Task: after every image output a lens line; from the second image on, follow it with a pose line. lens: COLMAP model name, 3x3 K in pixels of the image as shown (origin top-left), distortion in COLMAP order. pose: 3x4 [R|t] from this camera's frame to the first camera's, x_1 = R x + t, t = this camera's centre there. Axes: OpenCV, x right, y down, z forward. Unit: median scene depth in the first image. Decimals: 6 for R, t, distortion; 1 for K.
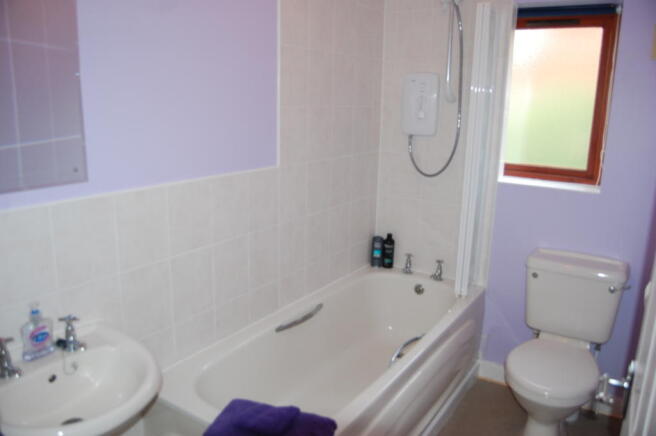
lens RADIAL K [[512.7, 0, 330.3], [0, 512.7, 217.2], [0, 0, 1]] dist [-0.088762, 0.031405]
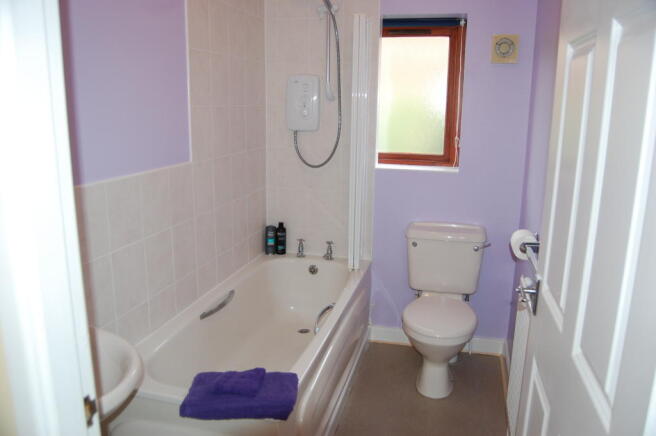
lens RADIAL K [[512.7, 0, 326.1], [0, 512.7, 219.9], [0, 0, 1]] dist [-0.088762, 0.031405]
pose [[0.946539, -0.080730, 0.312325, -0.154421], [0.082314, 0.996573, 0.008134, 0.029660], [-0.311911, 0.018010, 0.949941, -0.073700]]
